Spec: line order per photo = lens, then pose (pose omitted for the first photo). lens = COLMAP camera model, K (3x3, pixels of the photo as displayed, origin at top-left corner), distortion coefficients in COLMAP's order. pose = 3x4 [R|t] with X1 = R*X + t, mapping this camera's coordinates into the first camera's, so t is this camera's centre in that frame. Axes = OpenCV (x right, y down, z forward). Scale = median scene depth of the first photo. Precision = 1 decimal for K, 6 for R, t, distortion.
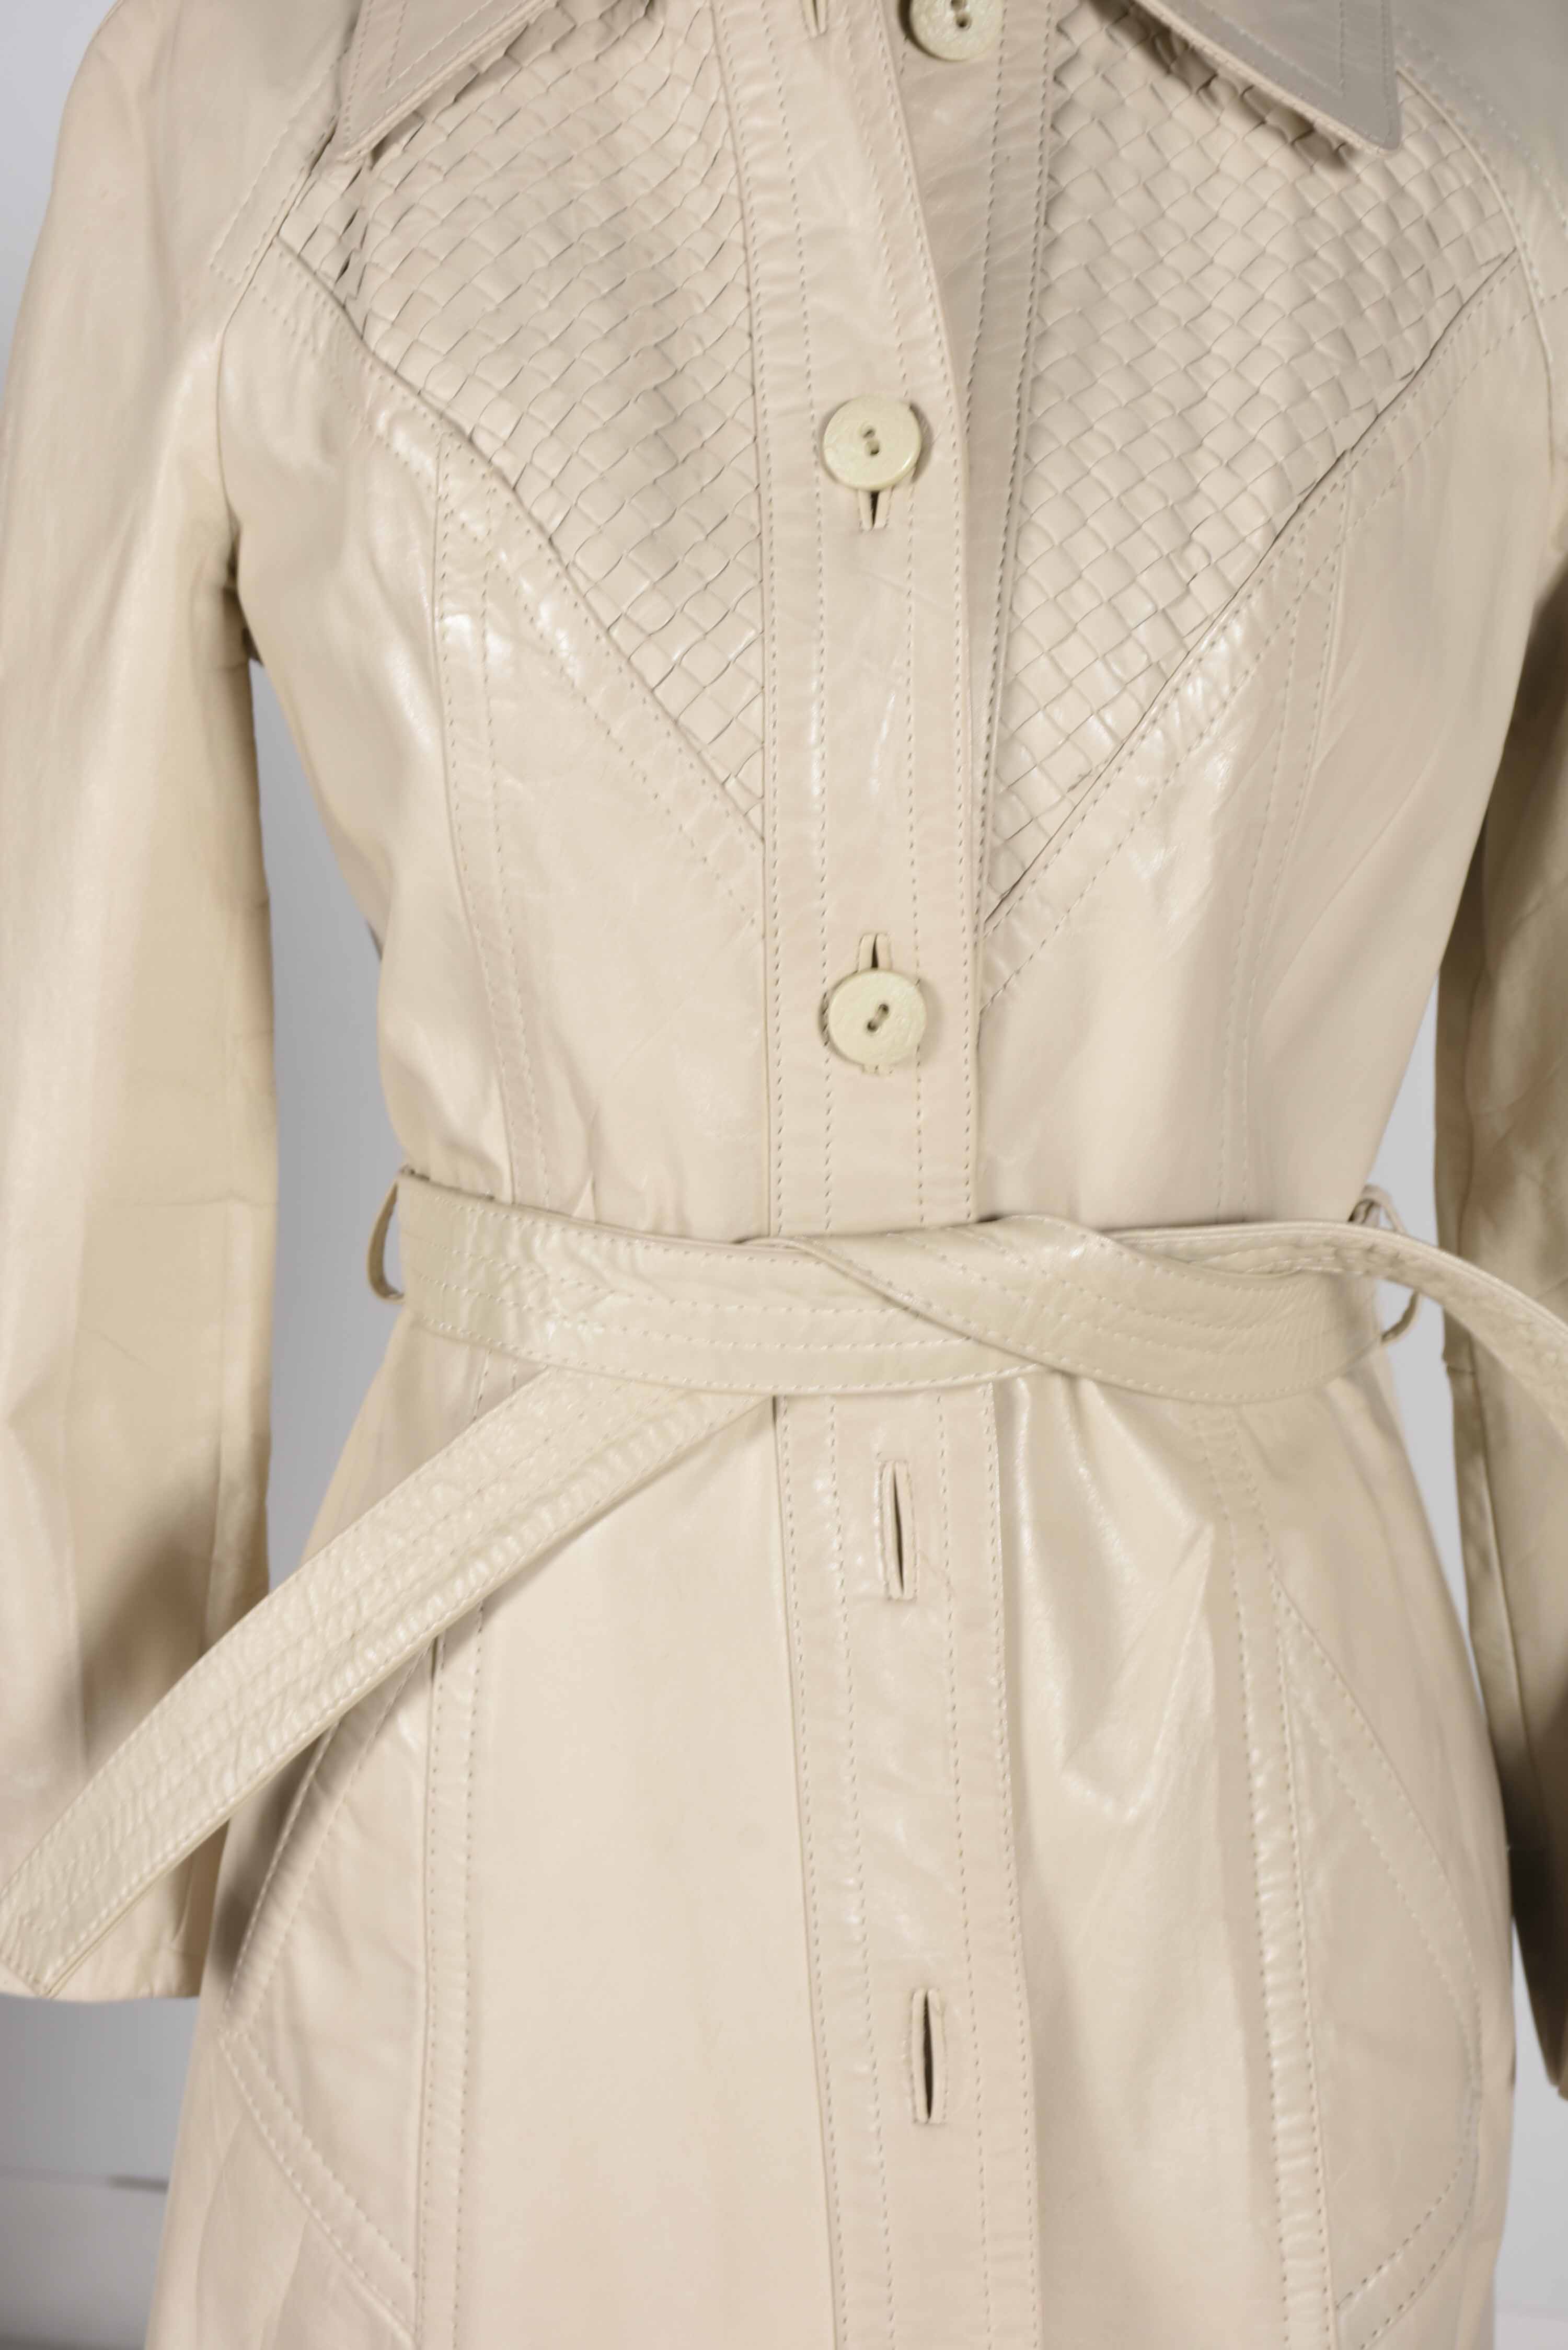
lens RADIAL K [[4761.3, 0, 784.0], [0, 4761.3, 1175.0], [0, 0, 1]] dist [-0.038444, 0.302381]
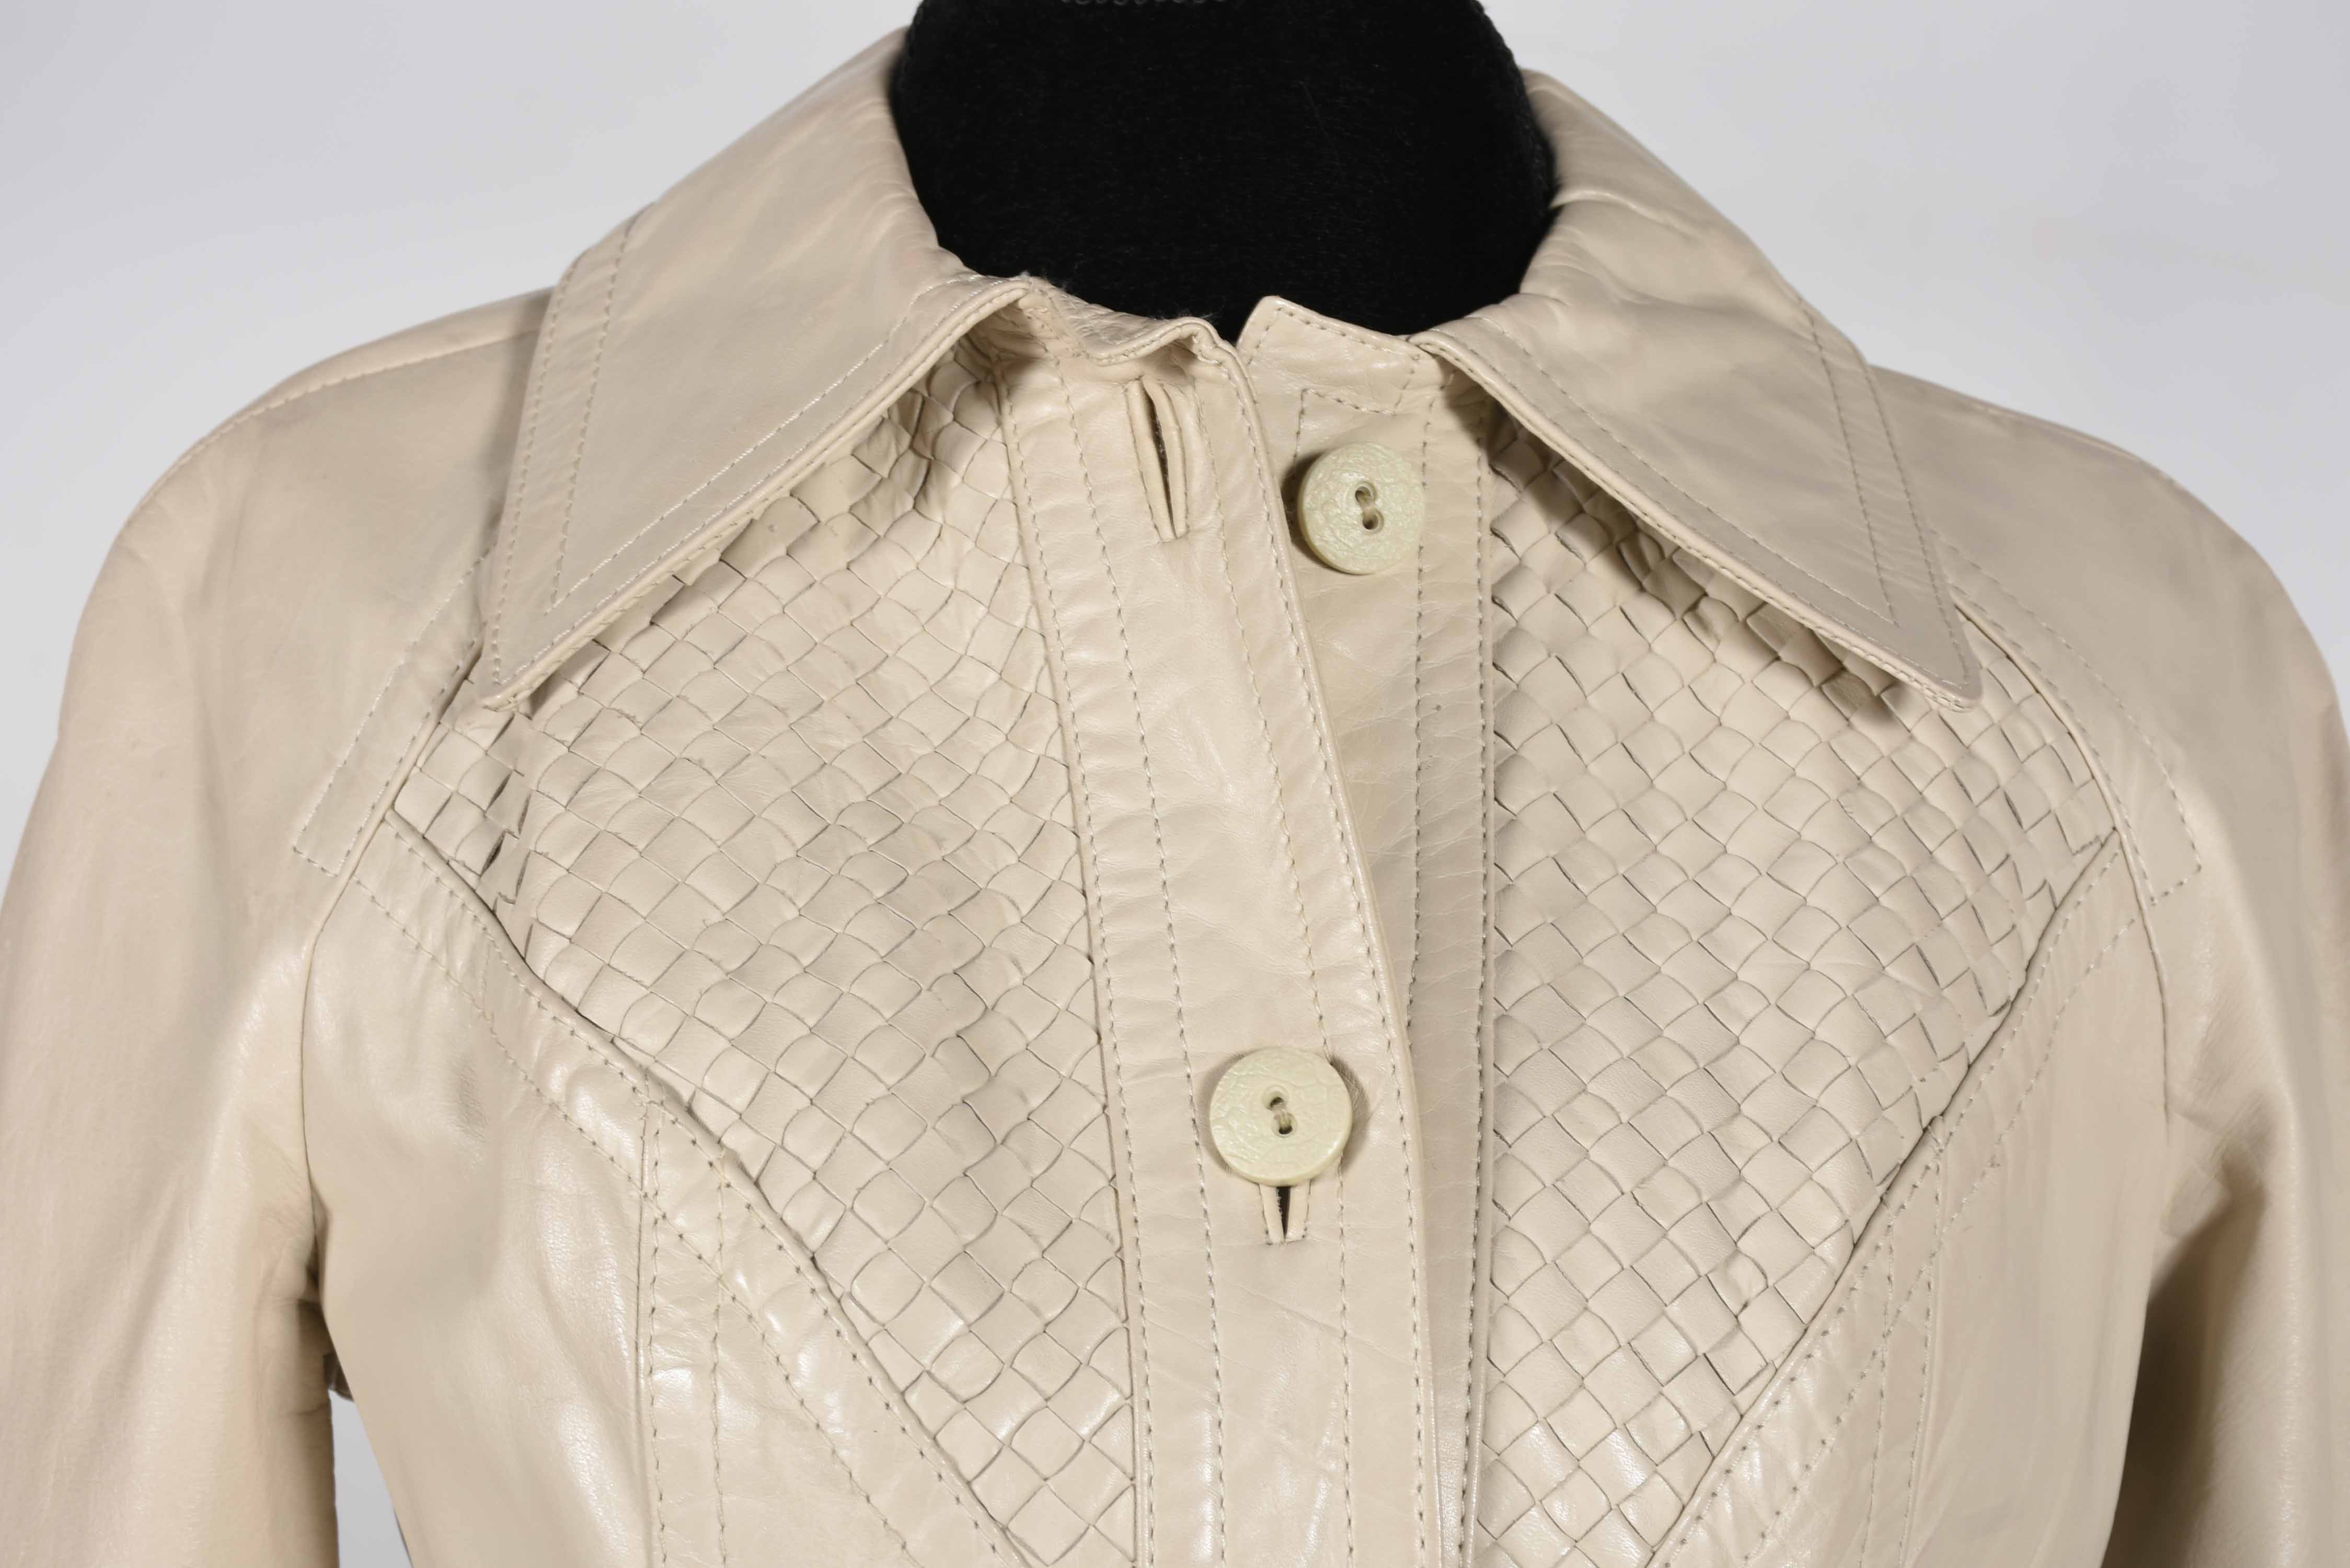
lens RADIAL K [[4864.5, 0, 1175.0], [0, 4864.5, 784.0], [0, 0, 1]] dist [-0.013502, 0.132627]
pose [[0.995087, 0.001138, 0.099001, -0.065405], [0.016400, 0.984226, -0.176157, -0.075333], [-0.097640, 0.176915, 0.979371, 0.294054]]
